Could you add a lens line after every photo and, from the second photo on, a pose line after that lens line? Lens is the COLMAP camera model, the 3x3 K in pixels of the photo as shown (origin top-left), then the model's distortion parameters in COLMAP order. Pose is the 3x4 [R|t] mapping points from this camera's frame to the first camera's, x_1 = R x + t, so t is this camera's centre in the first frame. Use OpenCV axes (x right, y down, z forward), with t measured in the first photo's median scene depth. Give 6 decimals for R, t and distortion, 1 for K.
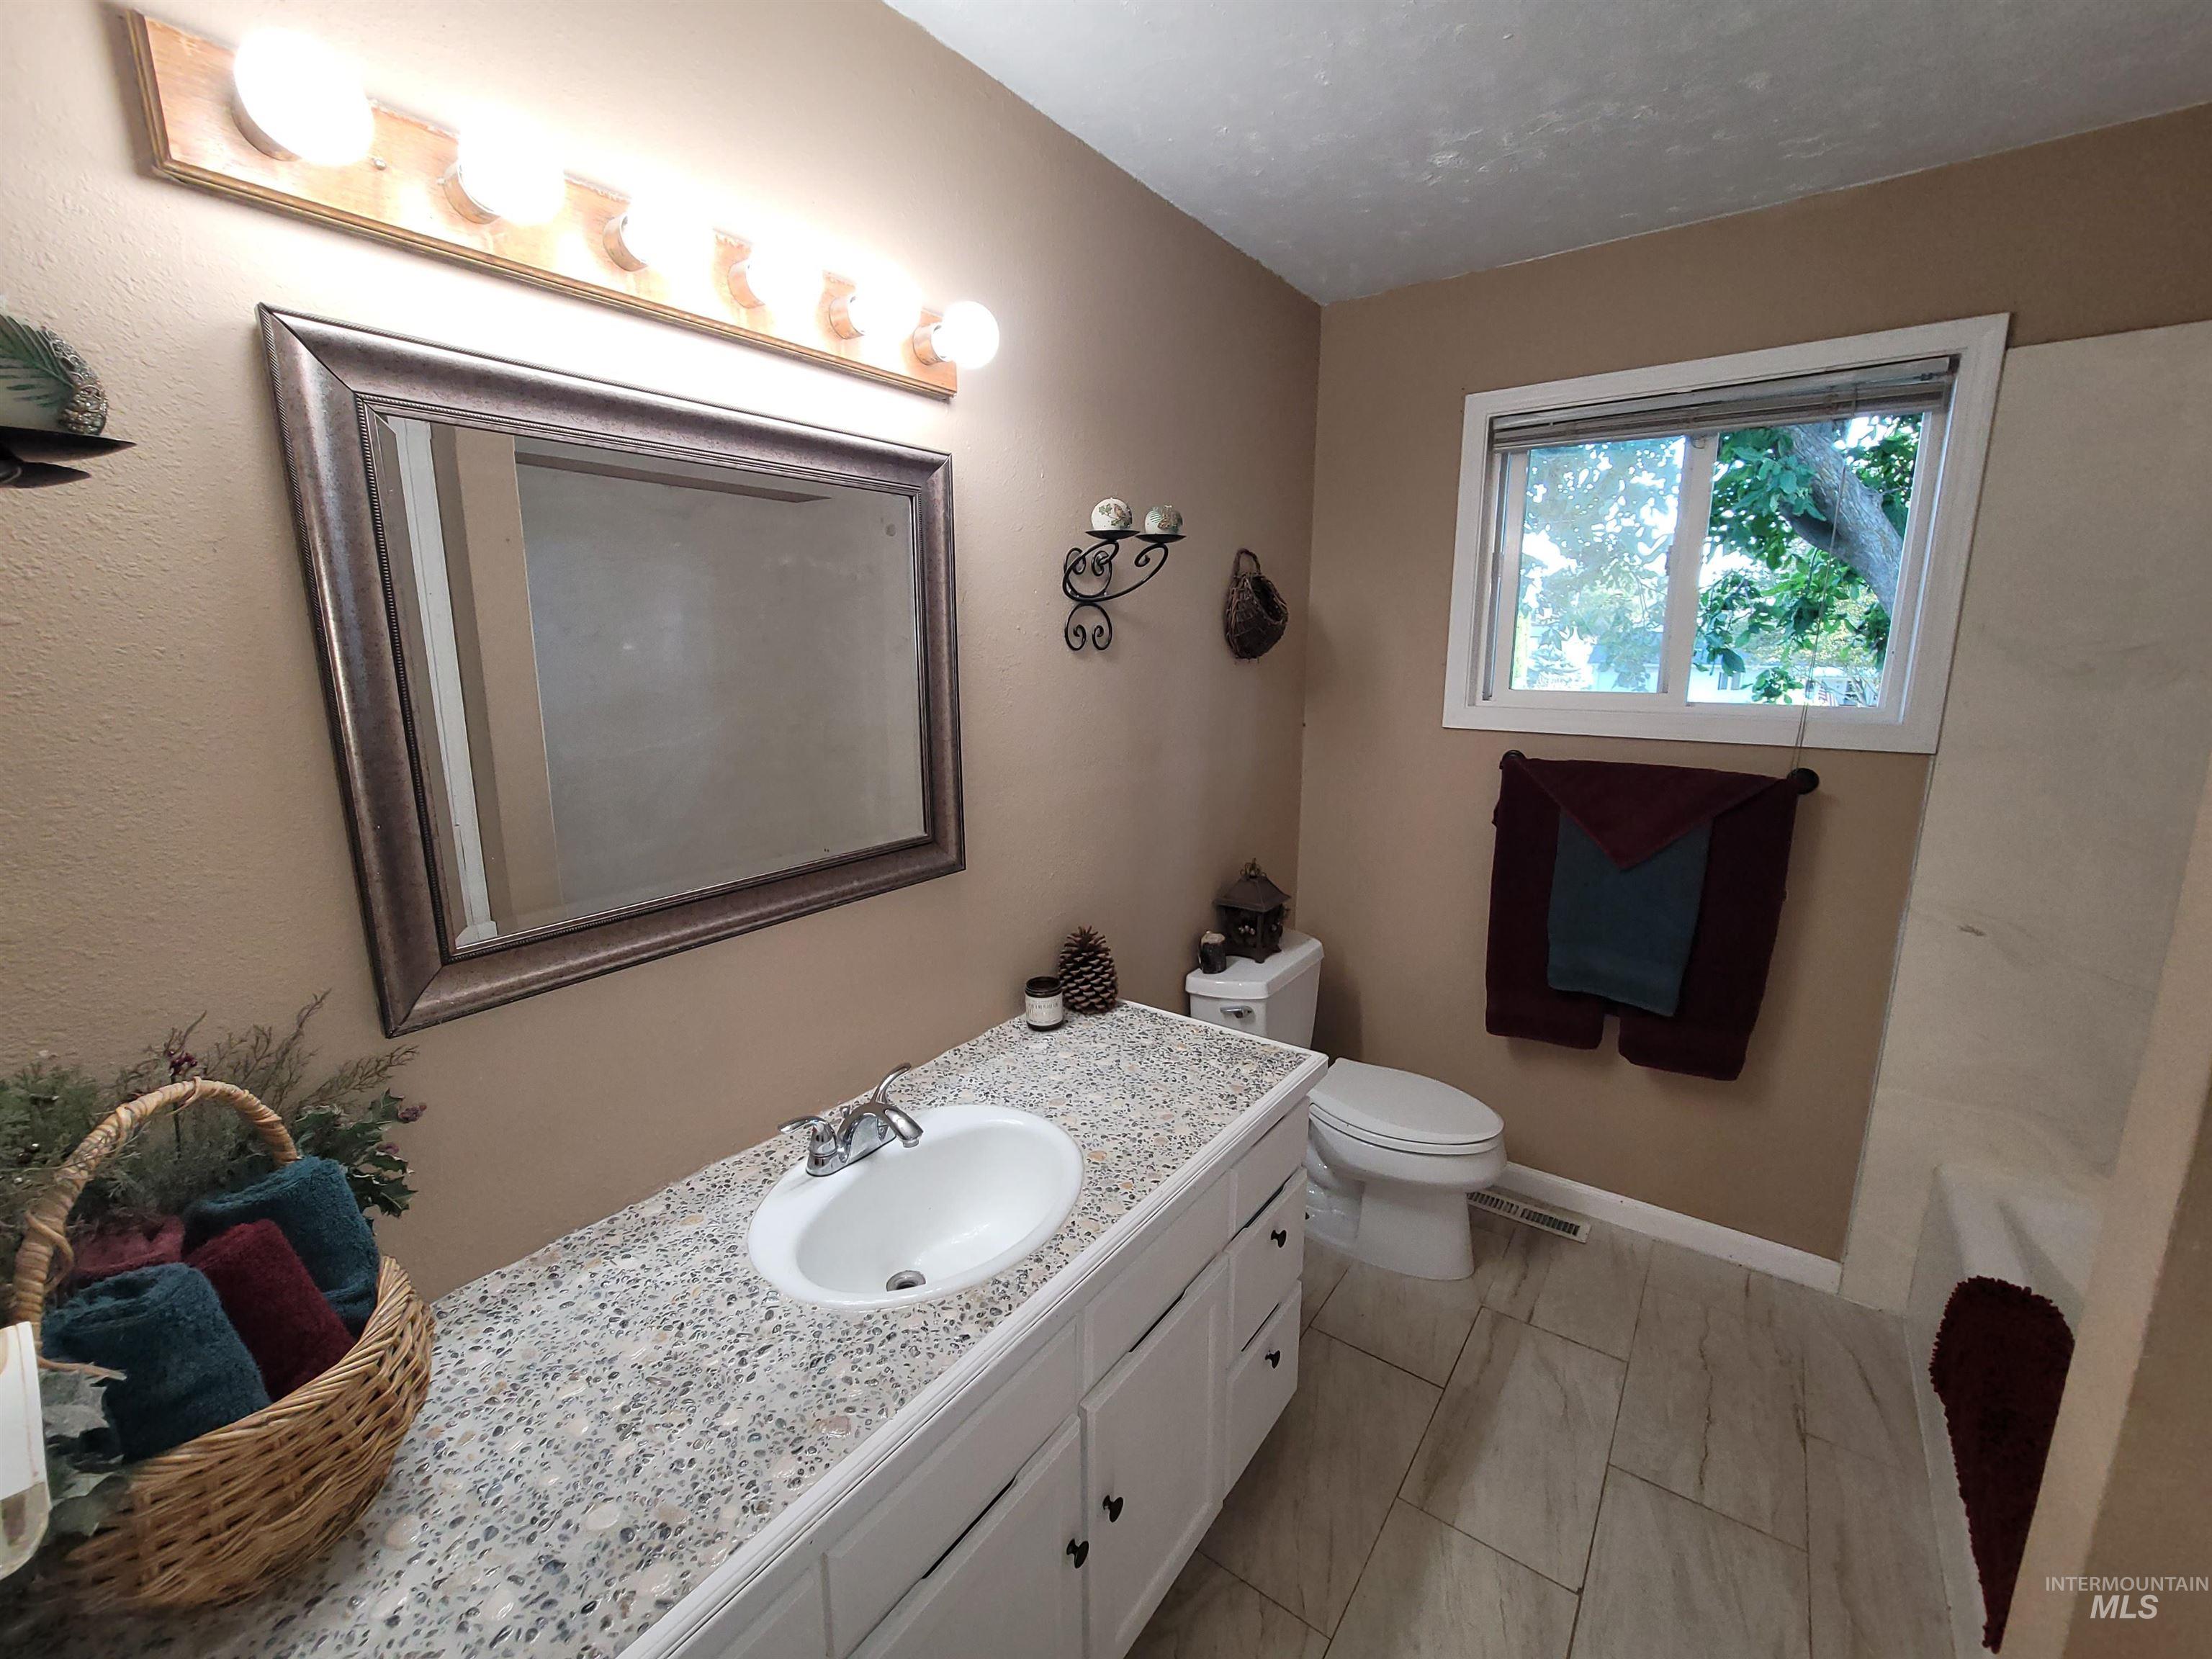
lens RADIAL K [[906.5, 0, 1105.4], [0, 906.5, 827.0], [0, 0, 1]] dist [-0.003211, 0.000362]
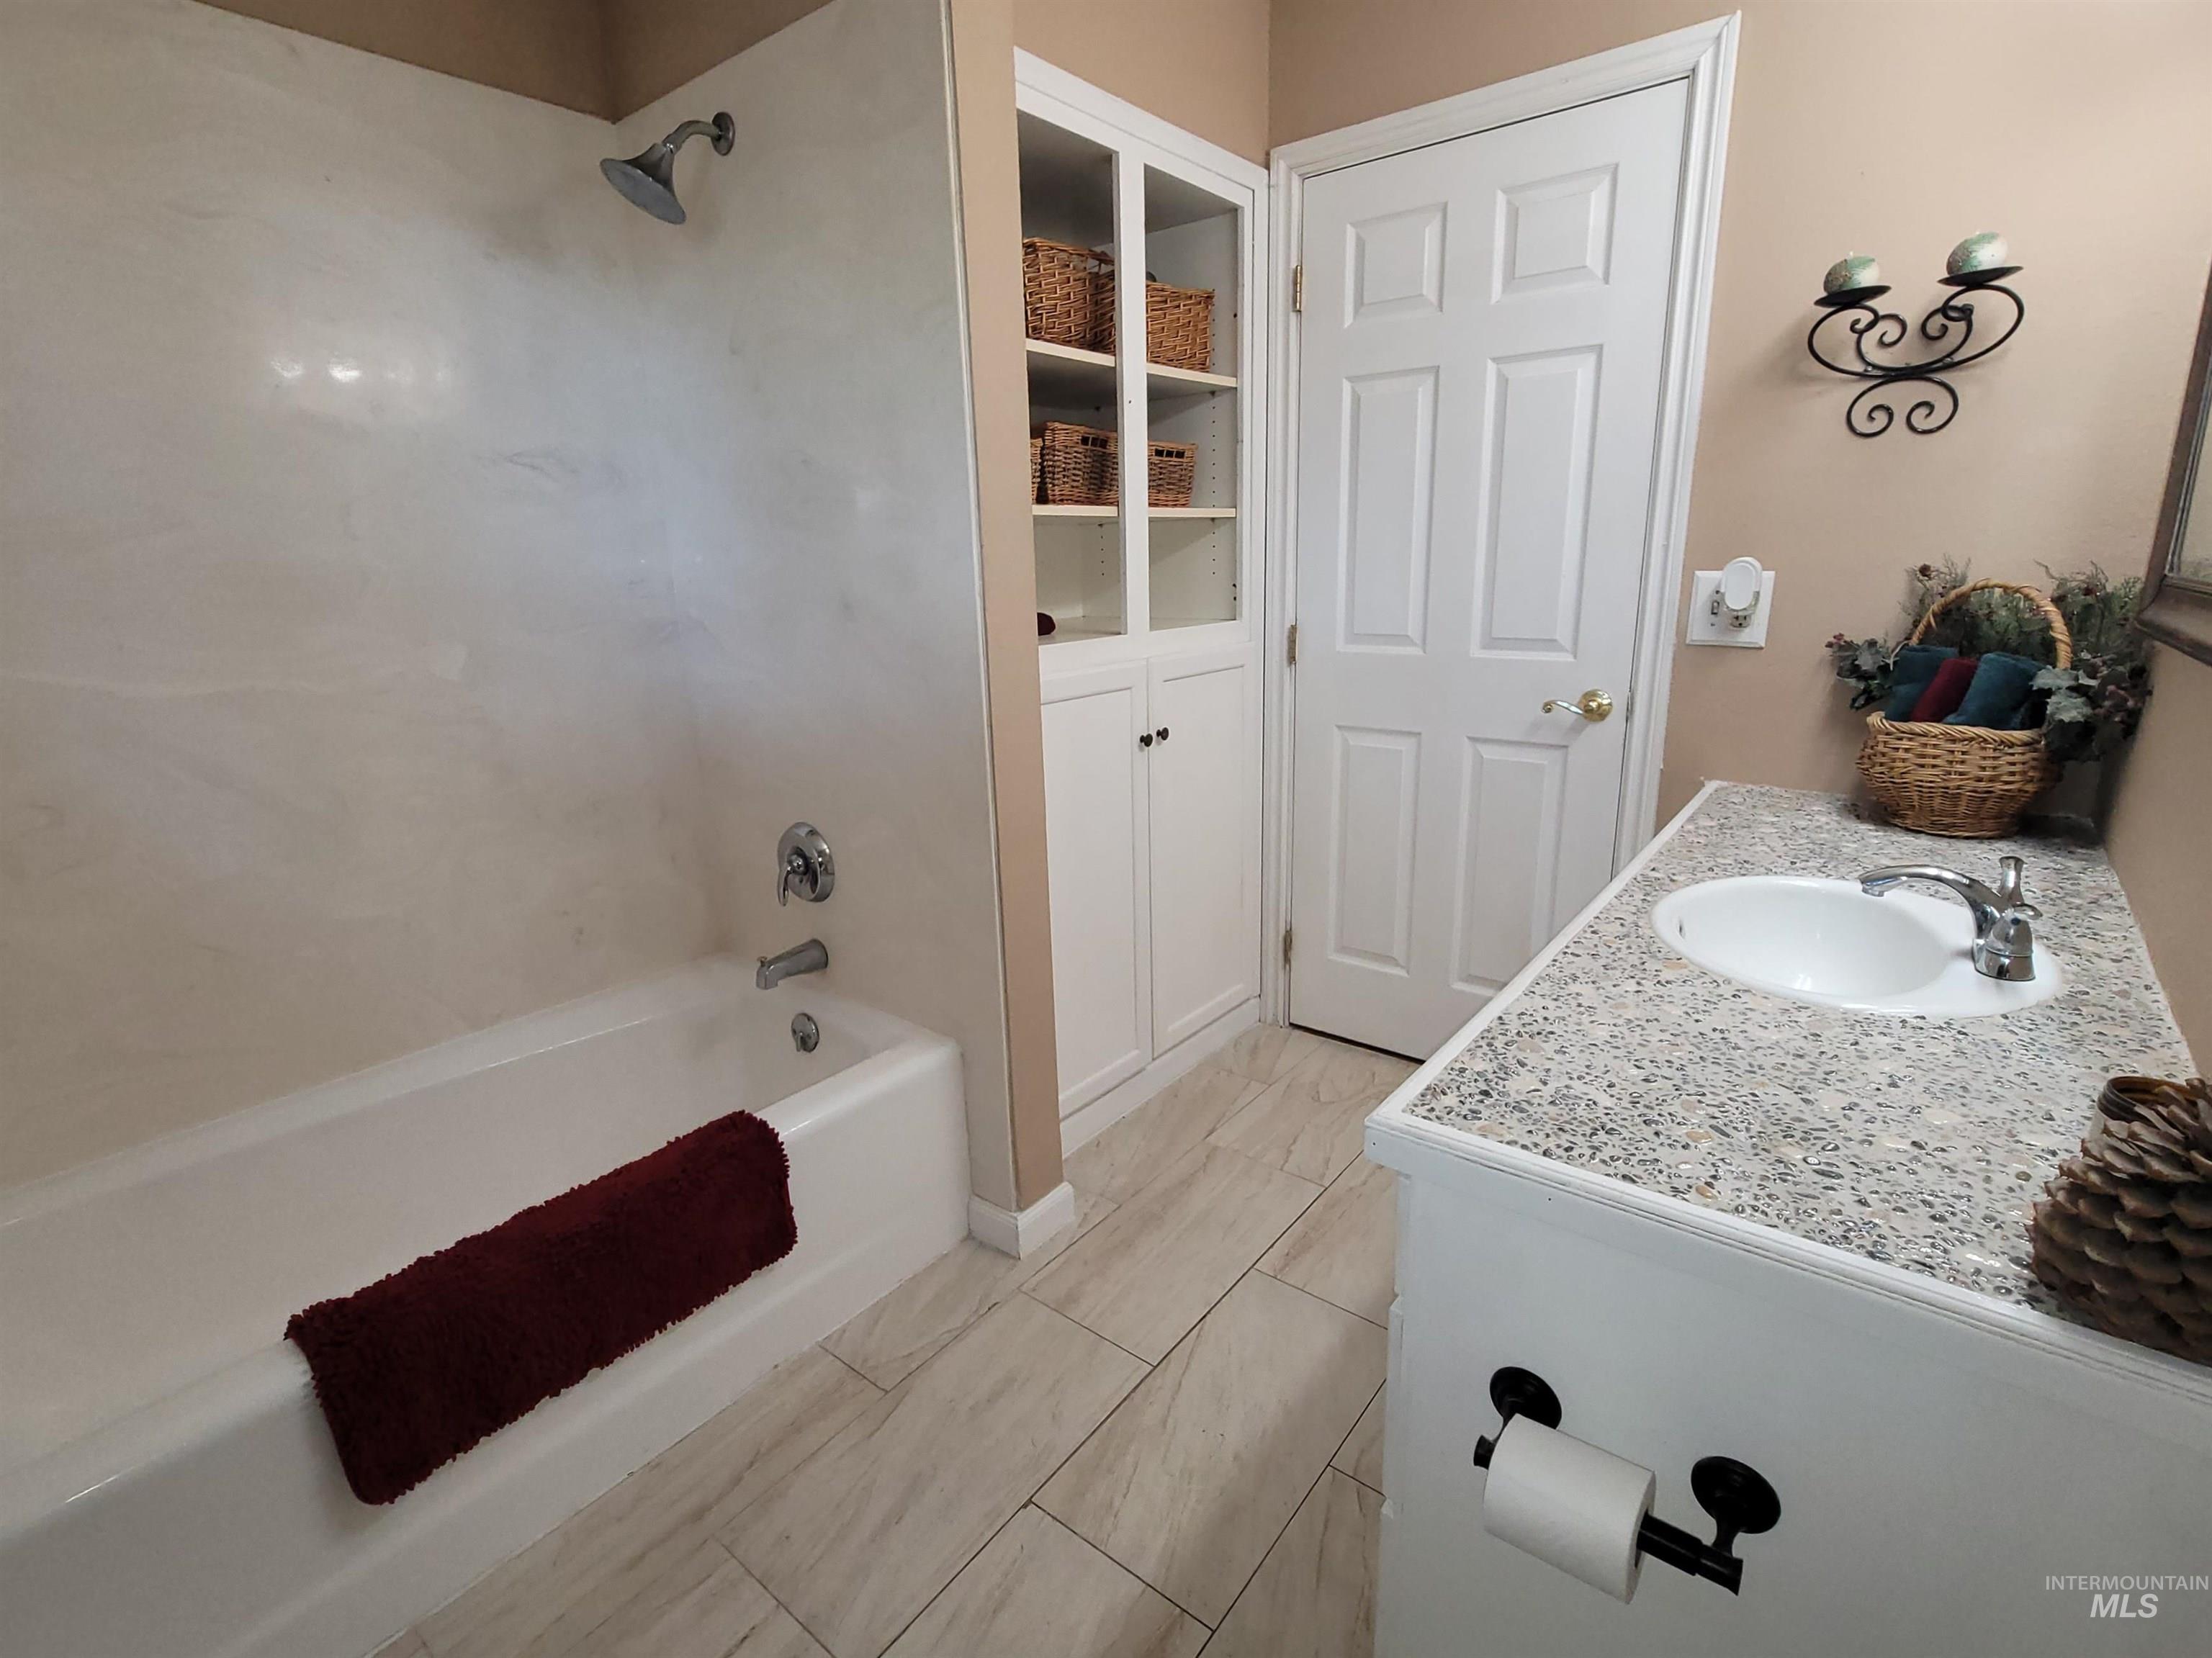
lens RADIAL K [[942.0, 0, 1104.4], [0, 942.0, 825.8], [0, 0, 1]] dist [-0.002420, -0.000145]
pose [[-0.996966, 0.018917, 0.075510, 0.387504], [0.051703, 0.886071, 0.460658, -0.139911], [-0.058193, 0.463164, -0.884360, 1.550294]]
